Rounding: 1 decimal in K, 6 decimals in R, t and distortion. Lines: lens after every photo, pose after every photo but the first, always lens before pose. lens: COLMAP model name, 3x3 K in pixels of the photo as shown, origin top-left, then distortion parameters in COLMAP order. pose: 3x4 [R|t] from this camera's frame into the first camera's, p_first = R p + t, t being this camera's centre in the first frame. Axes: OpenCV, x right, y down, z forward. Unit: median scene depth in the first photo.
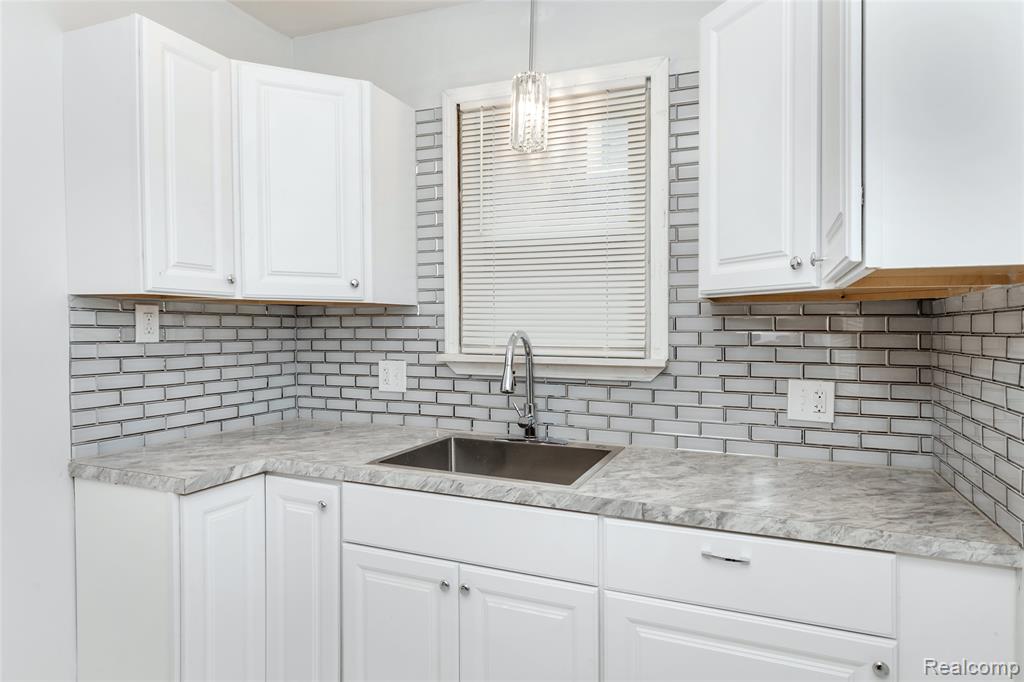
lens RADIAL K [[624.1, 0, 504.7], [0, 624.1, 330.7], [0, 0, 1]] dist [0.041344, 0.003405]
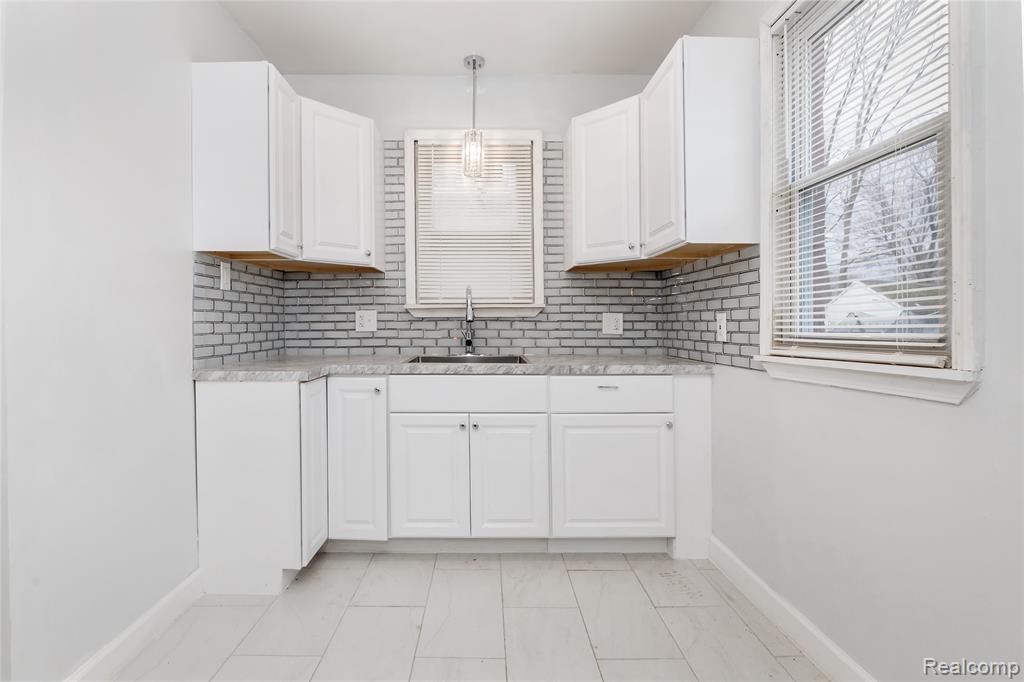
lens RADIAL K [[507.0, 0, 511.1], [0, 507.0, 335.2], [0, 0, 1]] dist [0.005863, -0.000016]
pose [[0.901295, -0.033128, 0.431937, -0.448795], [0.022742, 0.999315, 0.029190, 0.091639], [-0.432609, -0.016485, 0.901431, -0.249261]]
